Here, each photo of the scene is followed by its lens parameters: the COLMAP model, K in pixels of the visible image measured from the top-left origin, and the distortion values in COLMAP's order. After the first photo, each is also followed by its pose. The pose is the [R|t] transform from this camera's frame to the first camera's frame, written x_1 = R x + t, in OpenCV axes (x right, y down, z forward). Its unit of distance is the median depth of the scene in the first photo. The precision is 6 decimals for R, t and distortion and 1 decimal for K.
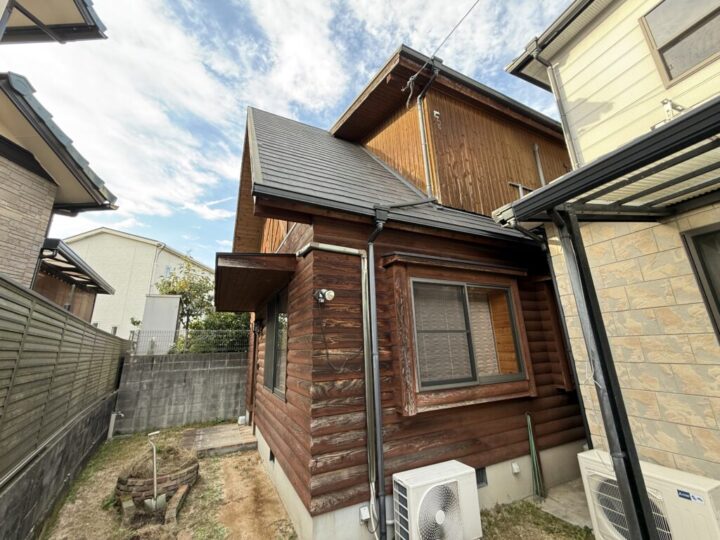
lens RADIAL K [[285.9, 0, 355.8], [0, 285.9, 270.2], [0, 0, 1]] dist [0.002453, 0.000564]
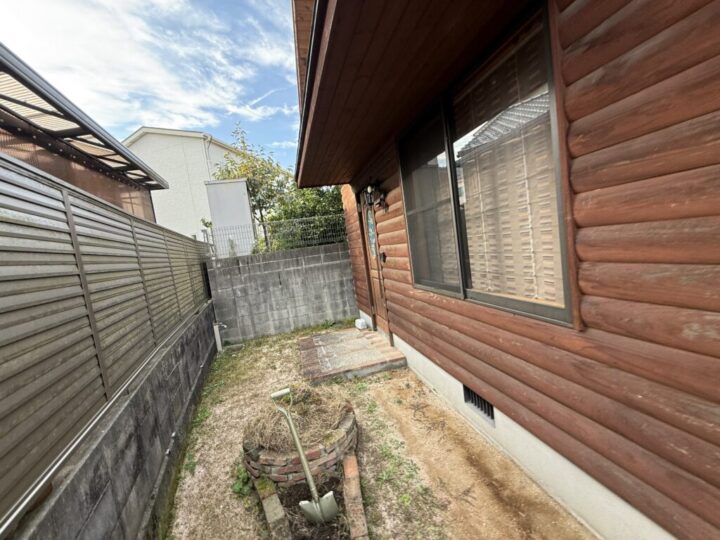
lens RADIAL K [[285.9, 0, 355.8], [0, 285.9, 270.2], [0, 0, 1]] dist [0.002453, 0.000564]
pose [[0.974524, -0.082004, -0.208754, -0.229270], [0.152238, 0.925357, 0.347186, 0.110187], [0.164701, -0.370122, 0.914267, 0.324763]]
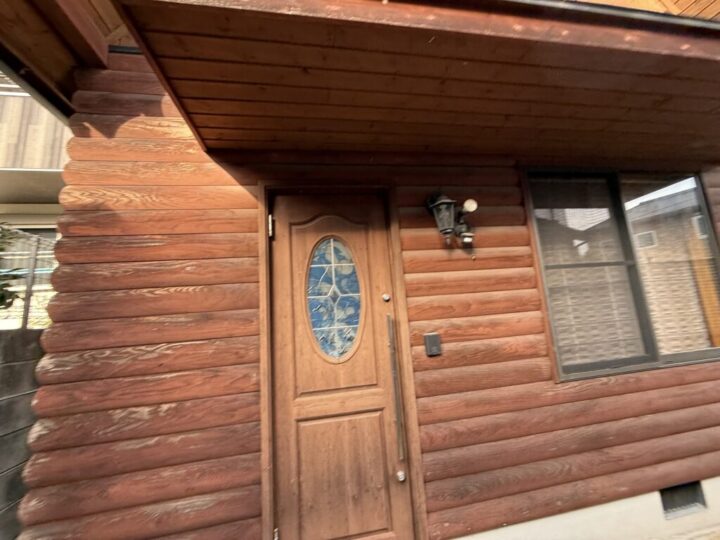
lens RADIAL K [[285.9, 0, 355.8], [0, 285.9, 270.2], [0, 0, 1]] dist [0.002453, 0.000564]
pose [[0.263848, 0.160843, 0.951059, -0.566744], [-0.191157, 0.975162, -0.111887, 0.265233], [-0.945433, -0.152281, 0.288041, 0.855849]]
